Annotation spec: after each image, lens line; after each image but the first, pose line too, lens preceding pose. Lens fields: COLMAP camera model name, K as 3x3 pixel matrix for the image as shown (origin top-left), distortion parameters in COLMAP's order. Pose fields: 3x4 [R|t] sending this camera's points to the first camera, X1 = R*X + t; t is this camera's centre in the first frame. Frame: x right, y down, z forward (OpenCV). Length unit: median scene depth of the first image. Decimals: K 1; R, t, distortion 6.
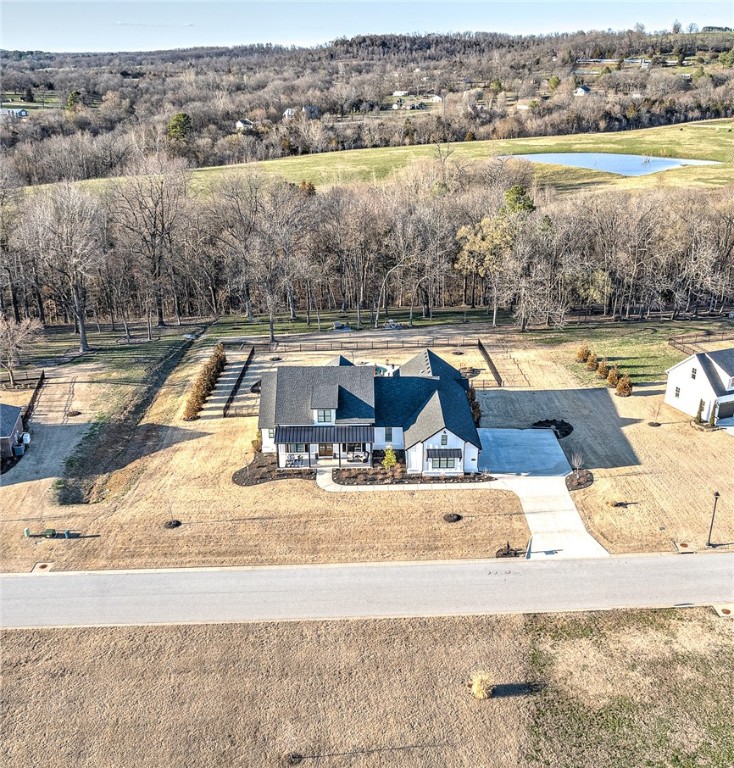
lens RADIAL K [[816.1, 0, 390.2], [0, 816.1, 418.5], [0, 0, 1]] dist [-0.038158, 0.000000]
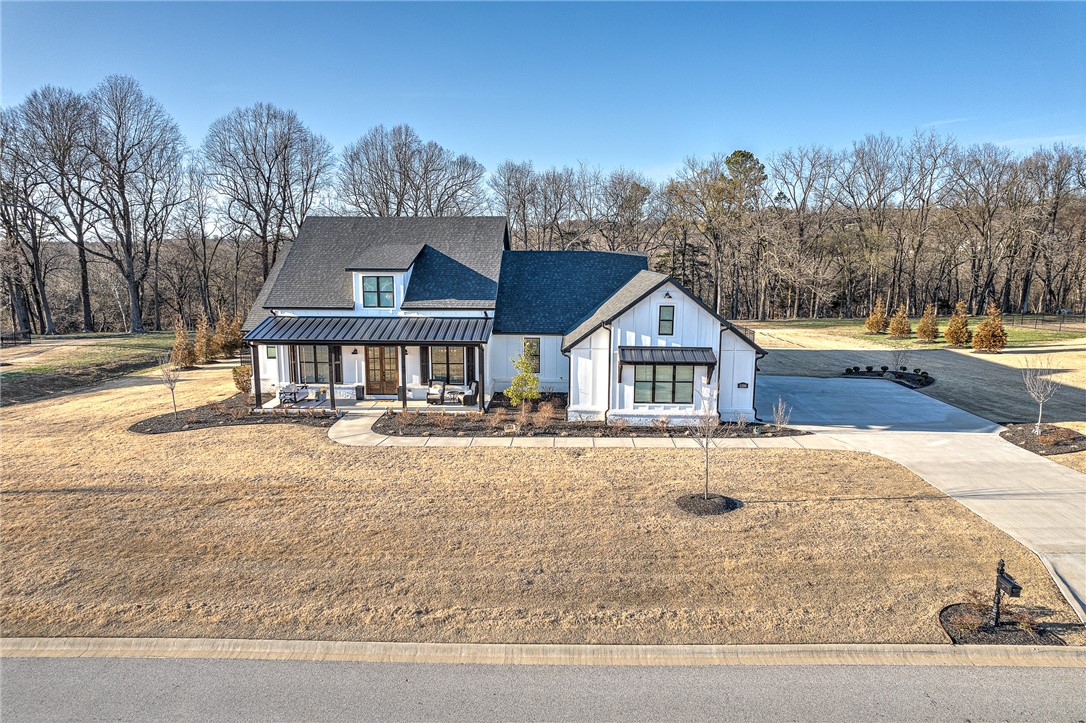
lens RADIAL K [[700.2, 0, 540.0], [0, 700.2, 359.2], [0, 0, 1]] dist [-0.049195, 0.020308]
pose [[0.997161, 0.012225, -0.074301, 0.031851], [-0.031196, 0.965140, -0.259870, 0.126171], [0.068534, 0.261450, 0.962781, 0.678499]]
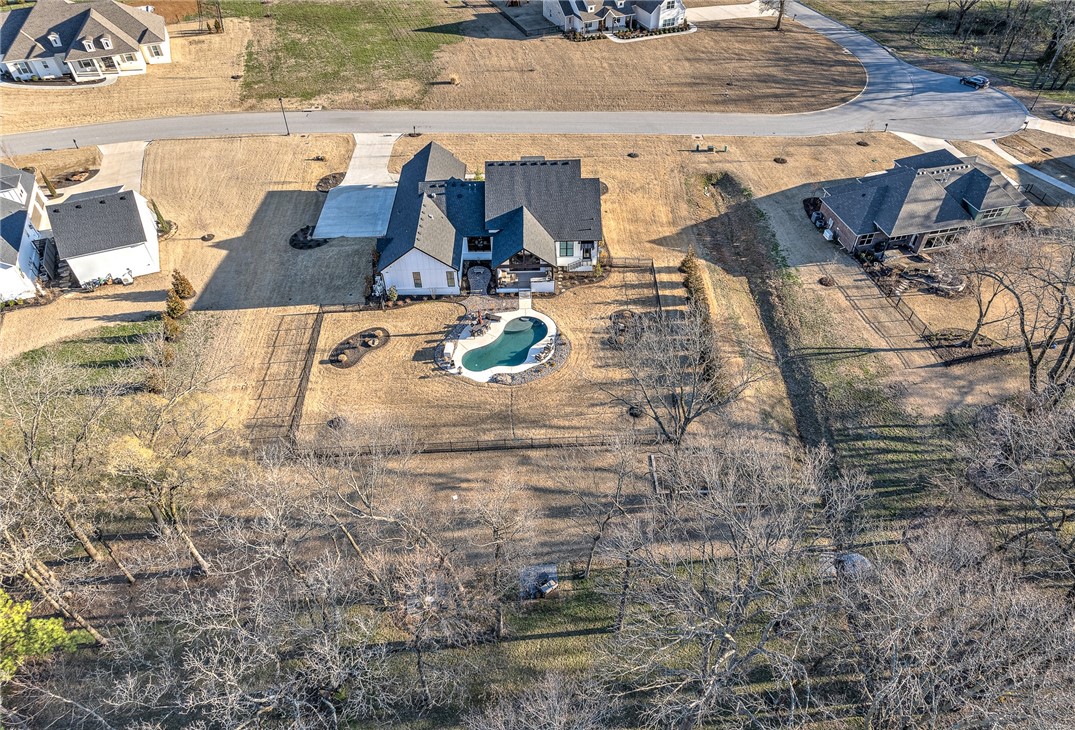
lens RADIAL K [[706.6, 0, 551.2], [0, 706.6, 378.4], [0, 0, 1]] dist [-0.068103, 0.064690]
pose [[-0.999992, 0.003294, -0.002098, -0.106361], [-0.000816, 0.348951, 0.937141, -0.828531], [0.003819, 0.937135, -0.348945, 1.650933]]
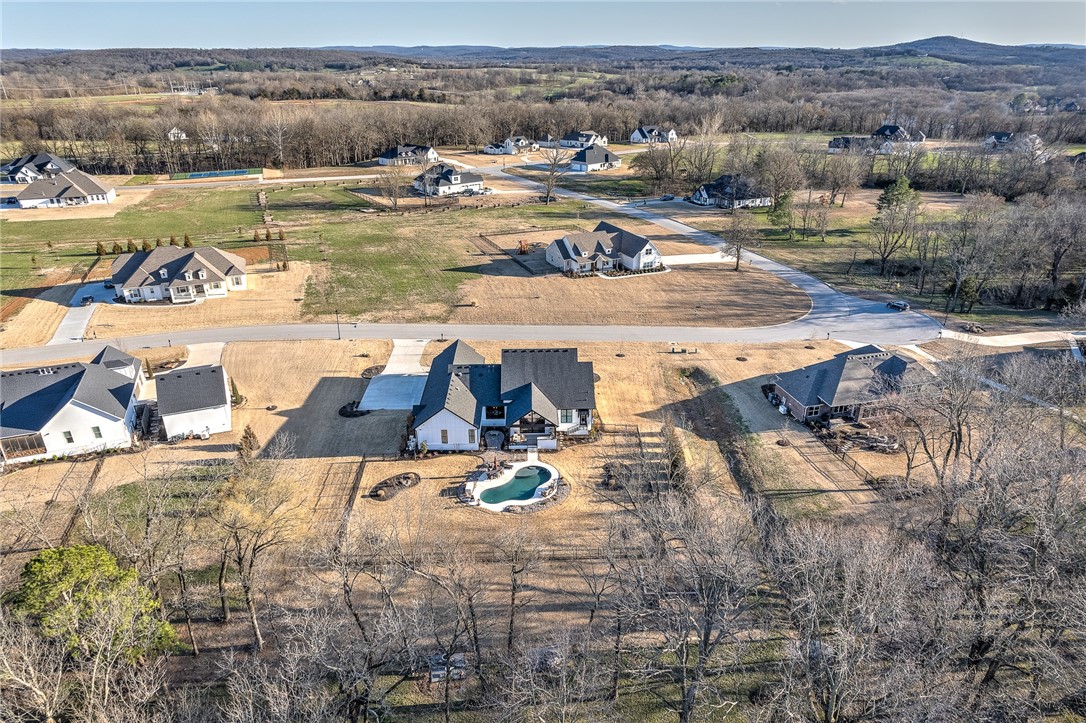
lens RADIAL K [[700.2, 0, 545.1], [0, 700.2, 369.2], [0, 0, 1]] dist [-0.049195, 0.020308]
pose [[-0.999990, -0.000523, 0.004370, -0.099525], [0.002962, 0.654459, 0.756092, -0.919586], [-0.003255, 0.756098, -0.654451, 1.845543]]
